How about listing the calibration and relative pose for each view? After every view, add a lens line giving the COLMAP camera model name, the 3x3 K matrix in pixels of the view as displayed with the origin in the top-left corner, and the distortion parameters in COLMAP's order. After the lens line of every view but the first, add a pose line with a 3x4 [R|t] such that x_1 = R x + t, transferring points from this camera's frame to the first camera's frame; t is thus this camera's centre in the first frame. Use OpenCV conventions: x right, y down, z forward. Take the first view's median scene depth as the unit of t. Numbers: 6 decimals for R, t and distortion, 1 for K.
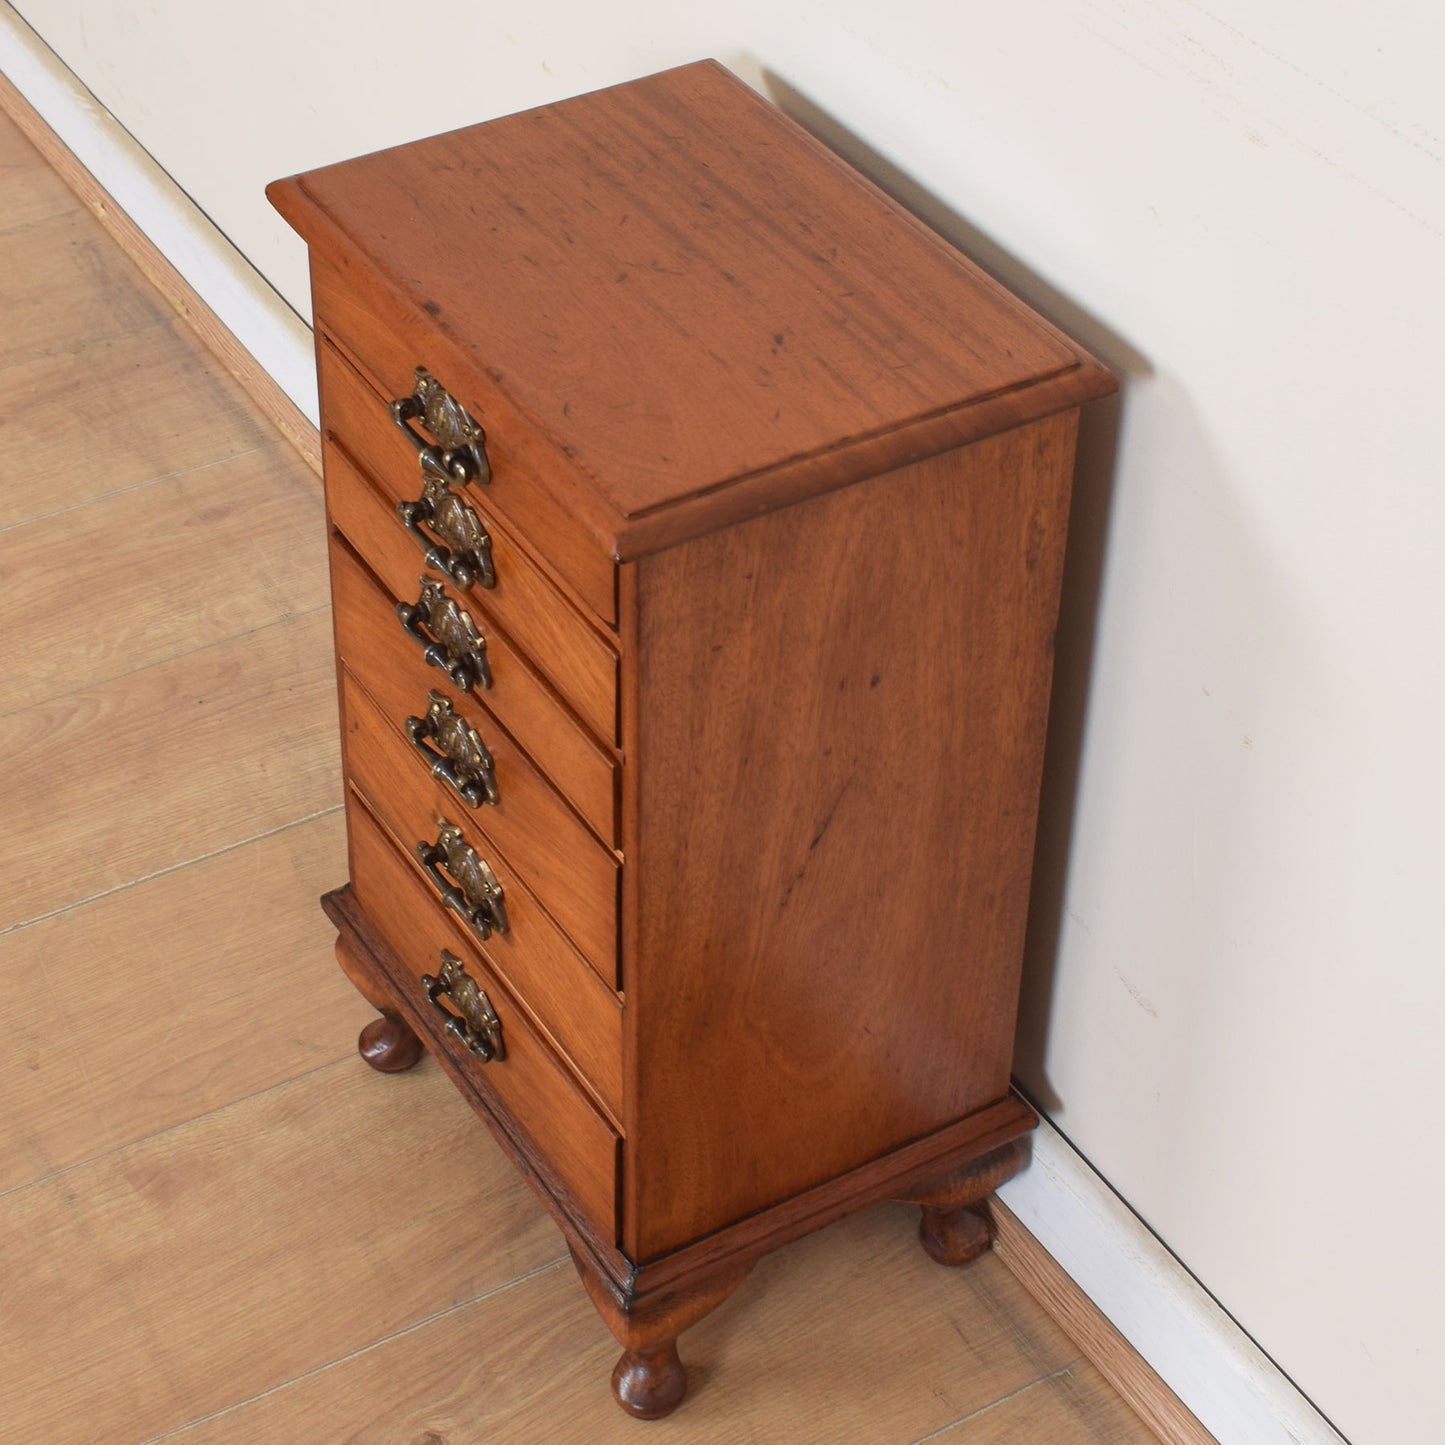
lens RADIAL K [[3093.0, 0, 624.3], [0, 3093.0, 658.5], [0, 0, 1]] dist [-0.065932, -0.005455]
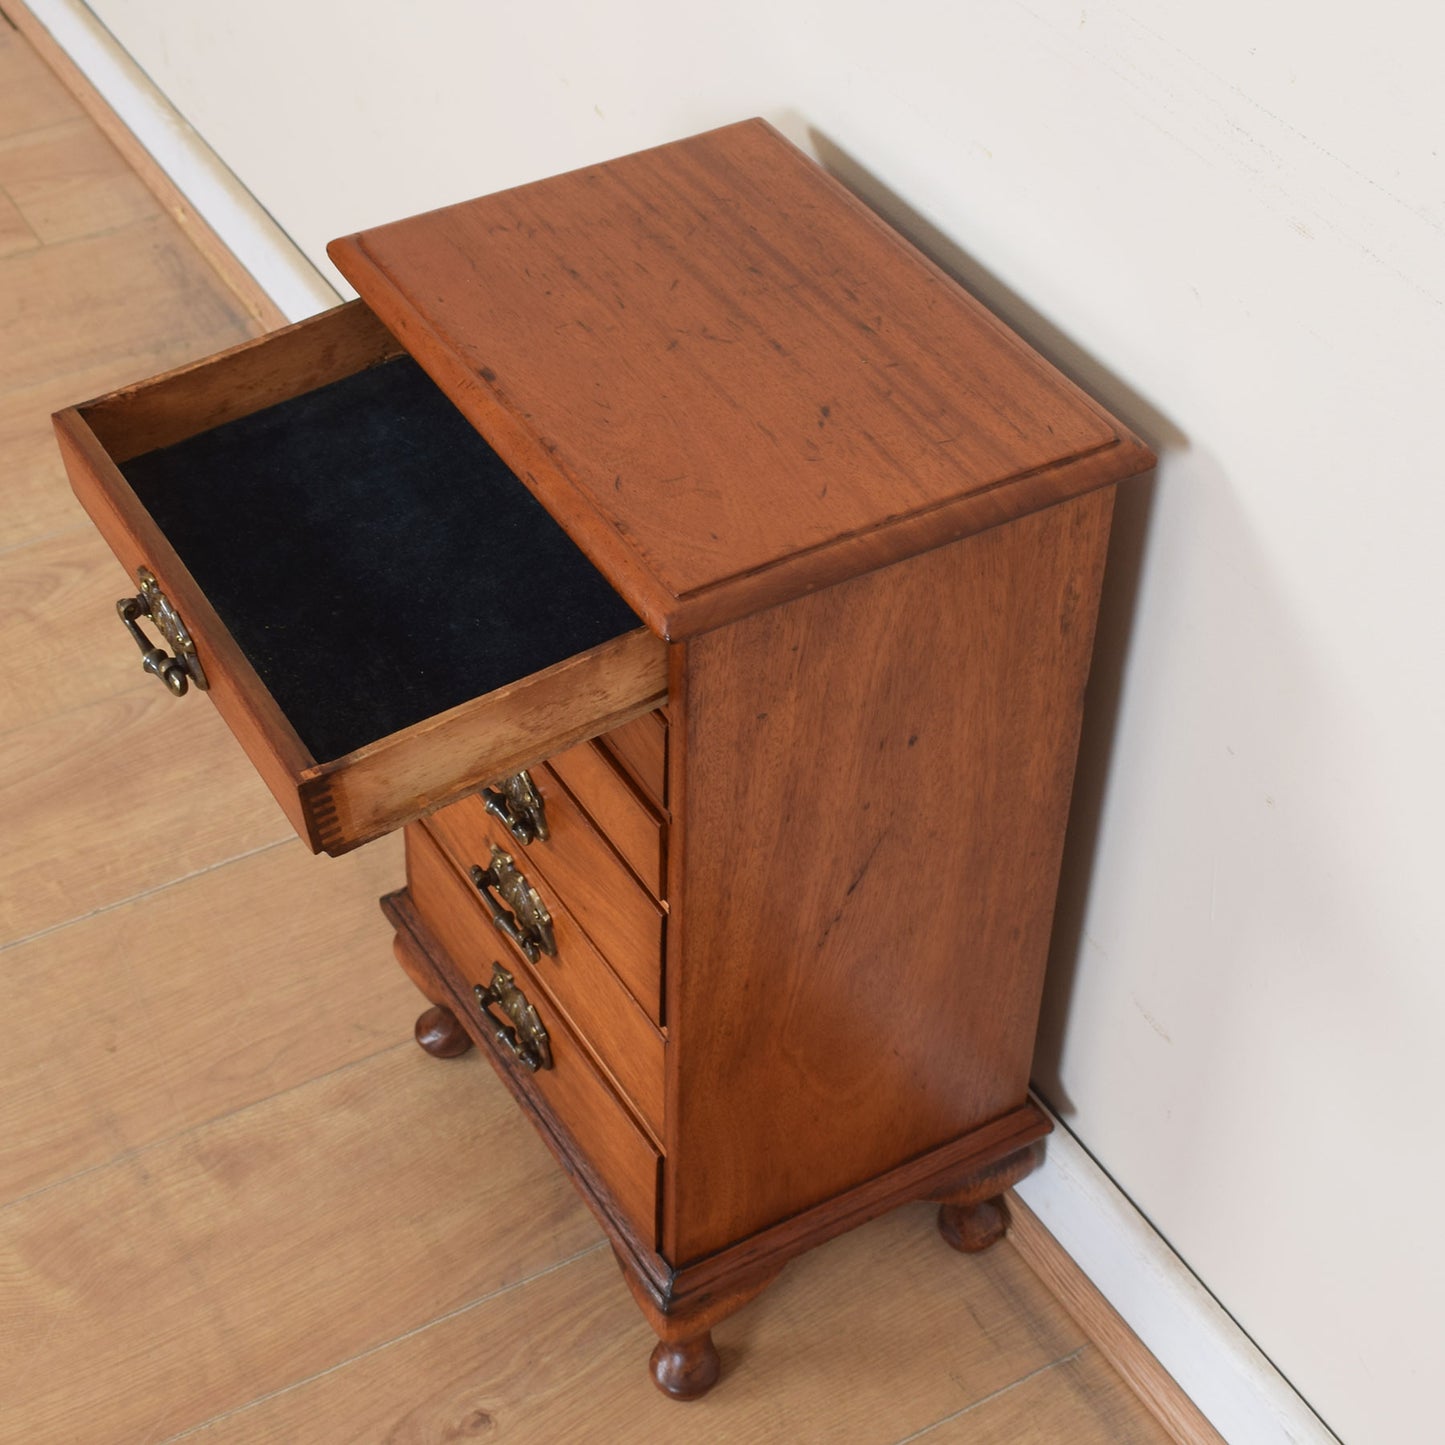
lens RADIAL K [[2695.3, 0, 667.5], [0, 2695.3, 720.9], [0, 0, 1]] dist [-0.063764, -0.055774]
pose [[0.999937, 0.009855, 0.005375, -0.005259], [-0.010171, 0.998008, 0.062264, -0.047089], [-0.004751, -0.062315, 0.998045, 0.086047]]
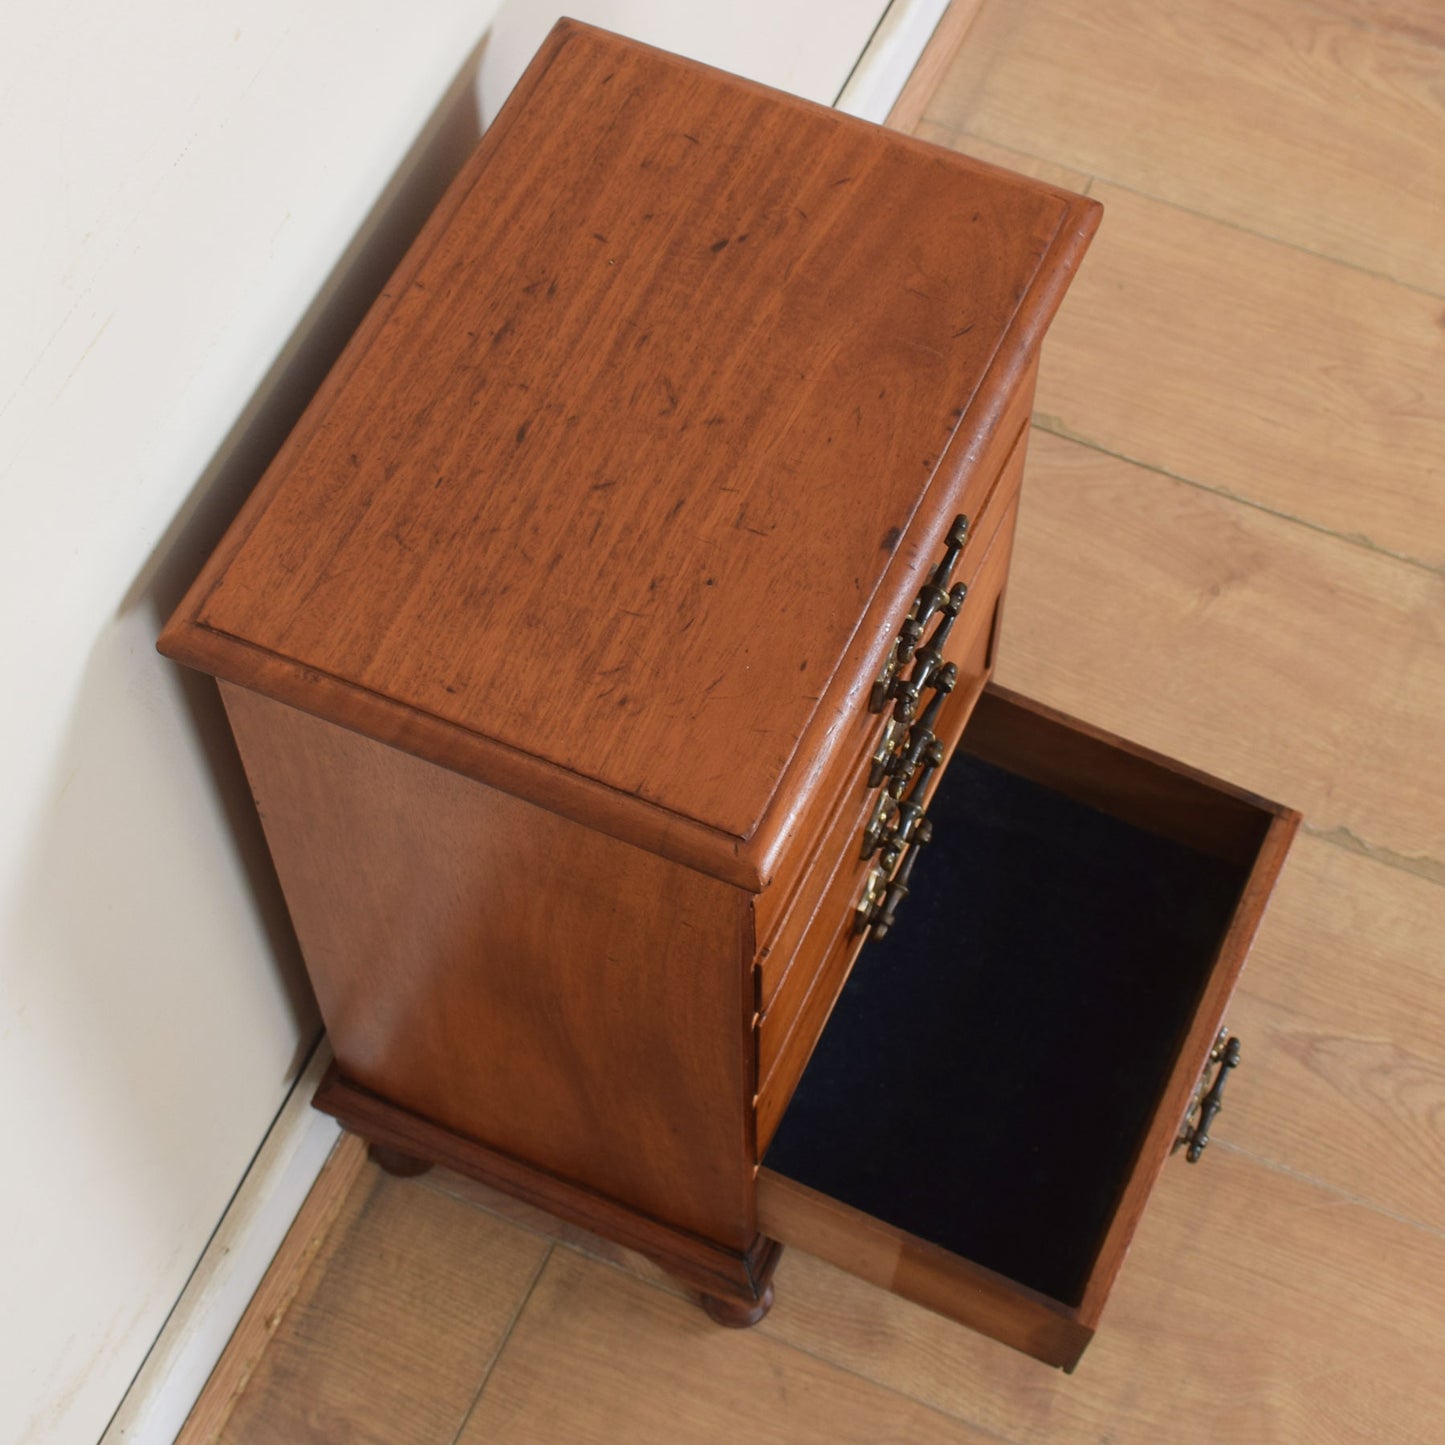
lens RADIAL K [[2997.7, 0, 671.2], [0, 2997.7, 696.1], [0, 0, 1]] dist [-0.084926, 0.125122]
pose [[-0.577858, -0.706318, 0.408896, -0.341473], [0.530121, 0.056091, 0.846064, -0.728113], [-0.620525, 0.705669, 0.342022, 0.671115]]
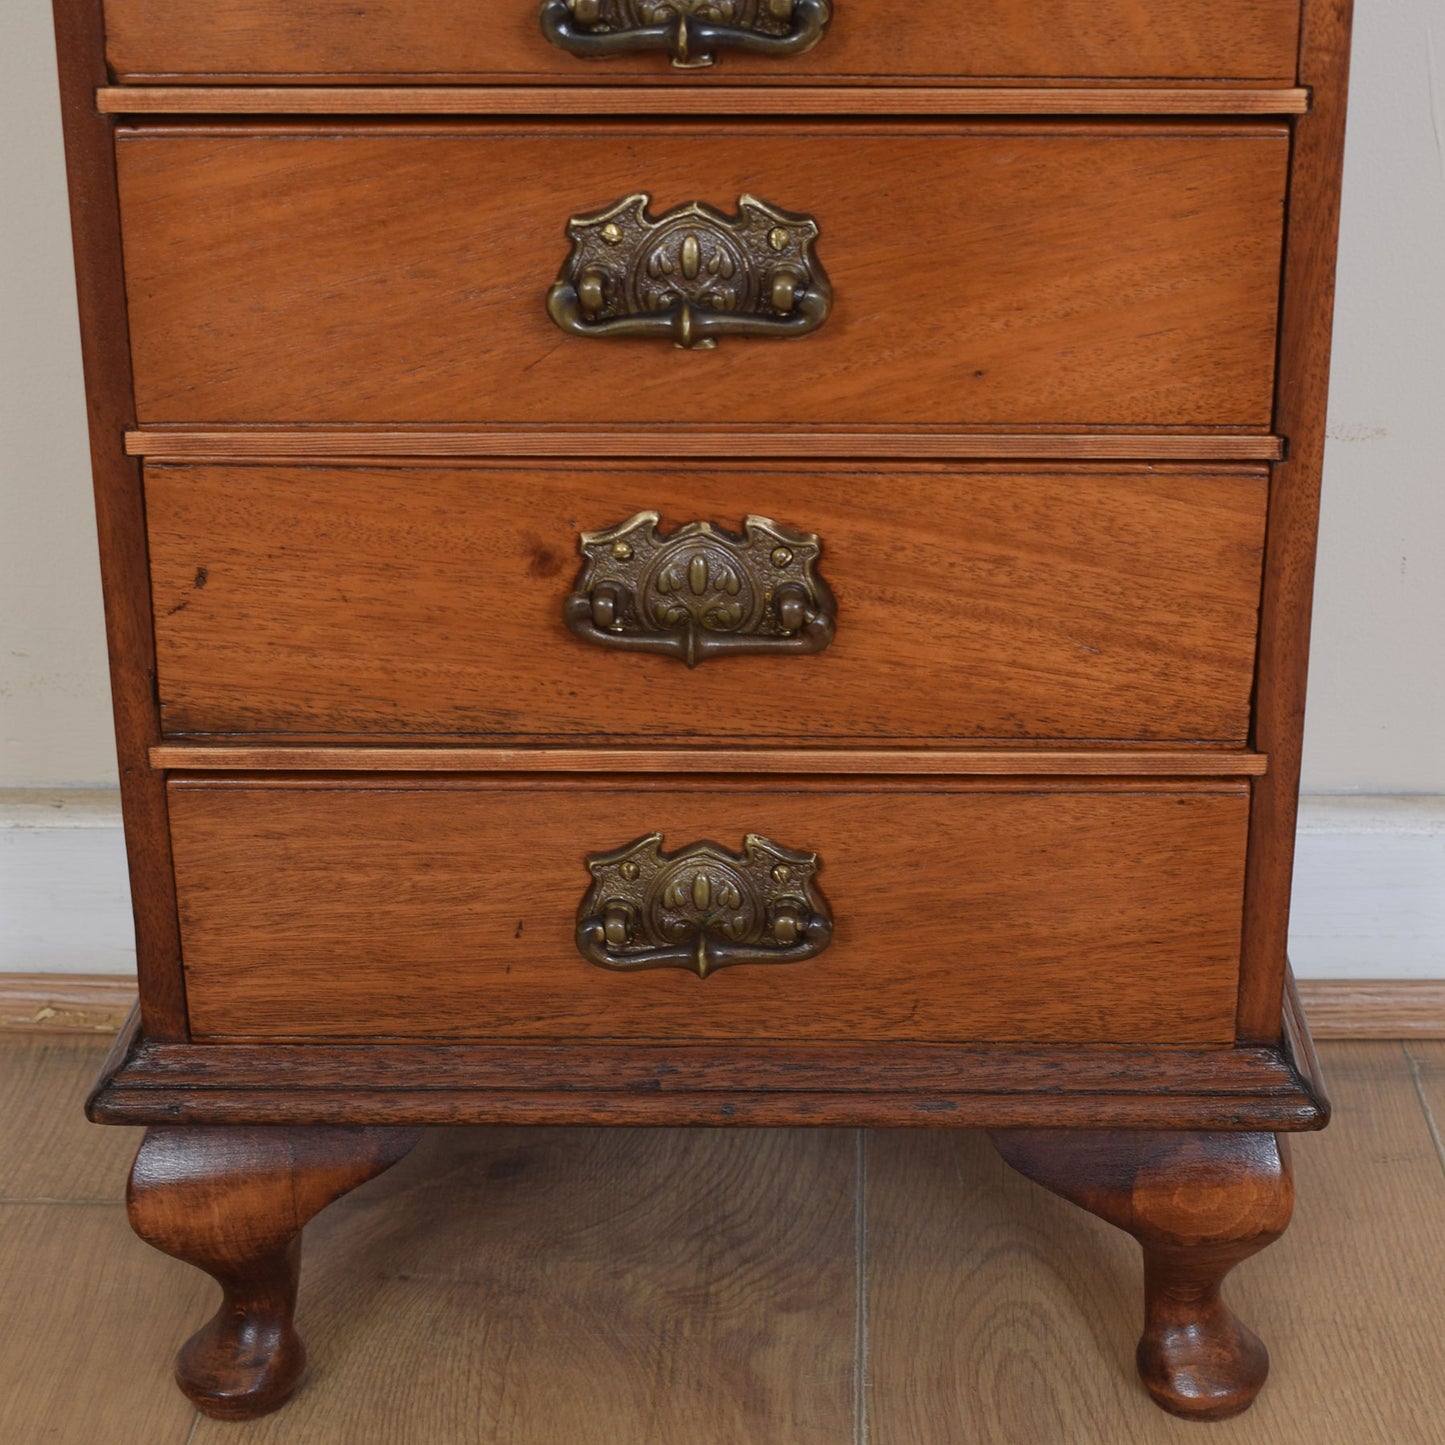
lens RADIAL K [[2674.8, 0, 853.3], [0, 2674.8, 605.4], [0, 0, 1]] dist [-0.051069, -0.023041]
pose [[0.510415, -0.290386, 0.809415, -0.395255], [0.533703, 0.845012, -0.033395, 0.098991], [-0.674268, 0.449033, 0.586287, 0.699794]]
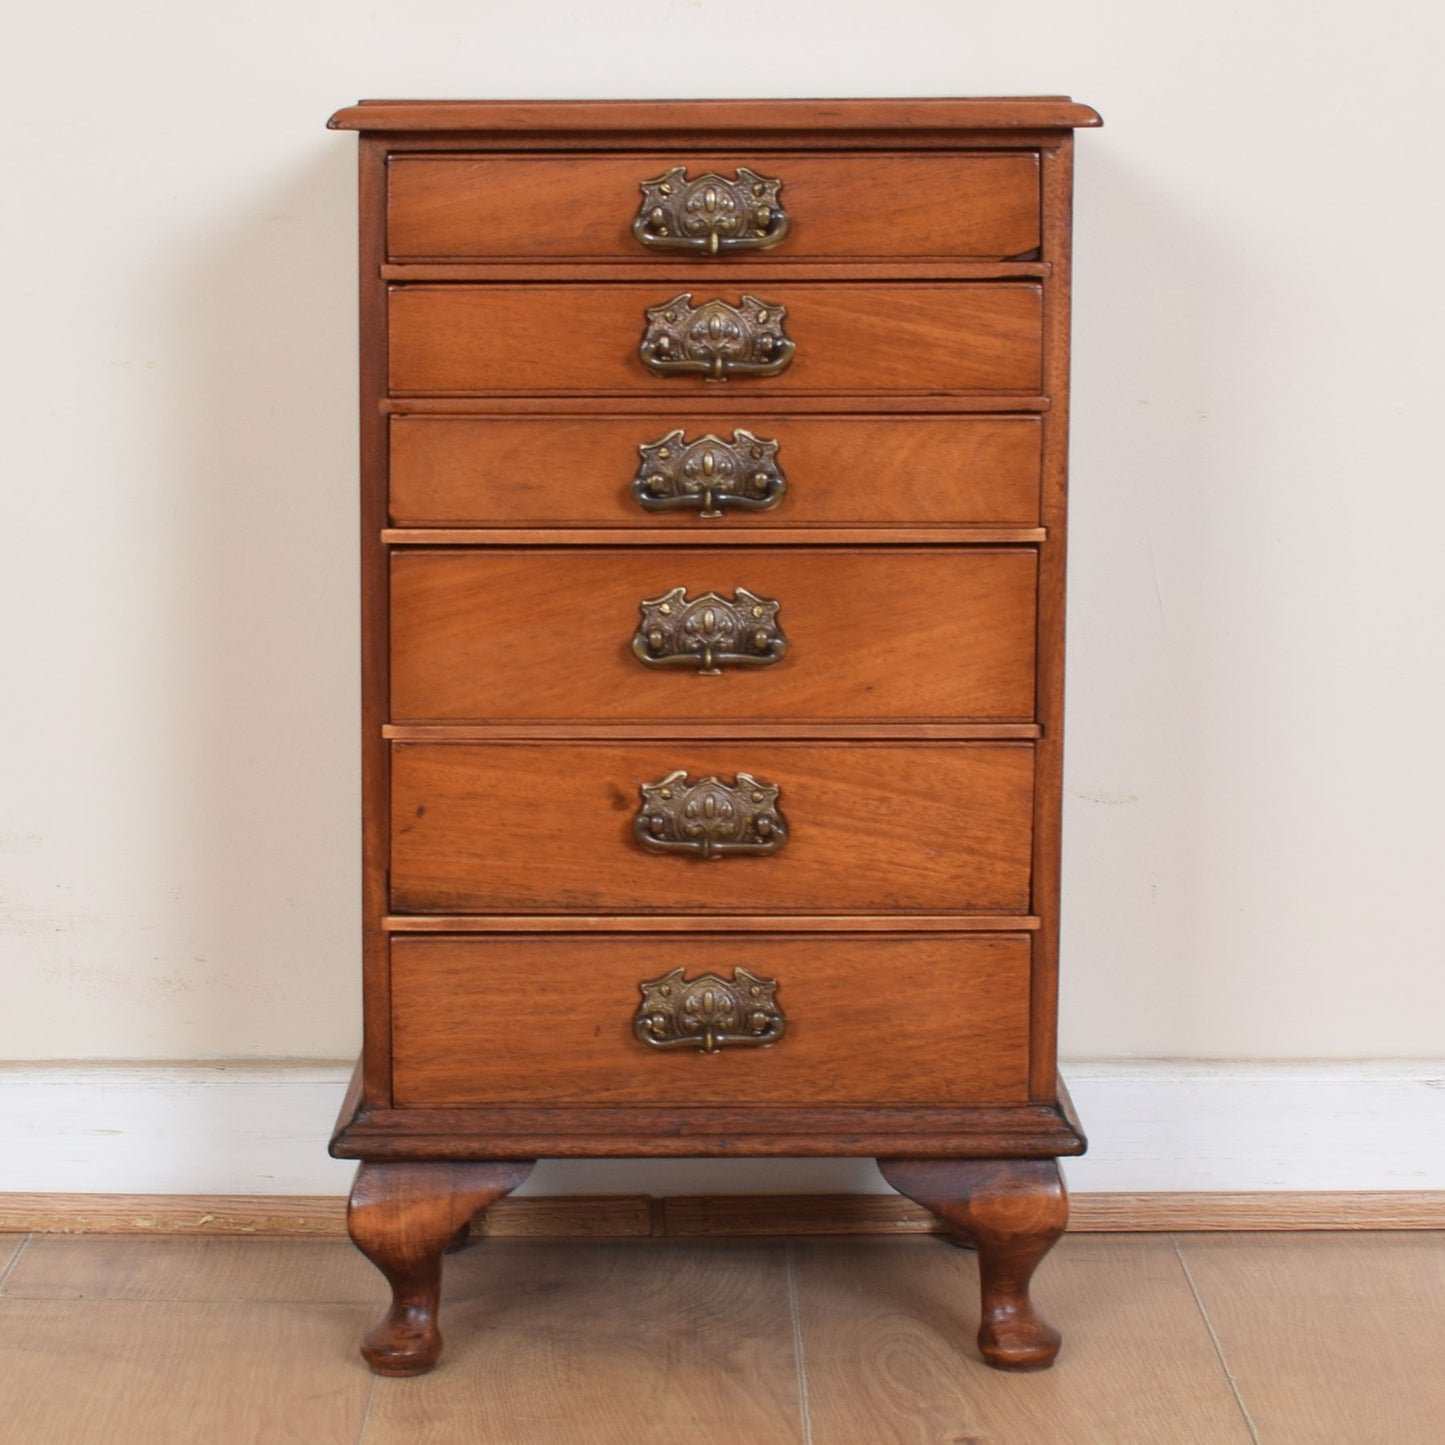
lens RADIAL K [[3473.7, 0, 726.2], [0, 3473.7, 781.8], [0, 0, 1]] dist [-0.011268, 0.155388]
pose [[0.494335, -0.124520, 0.860307, -0.904847], [0.540671, 0.819000, -0.192131, 0.254671], [-0.680667, 0.560120, 0.472184, 0.494787]]
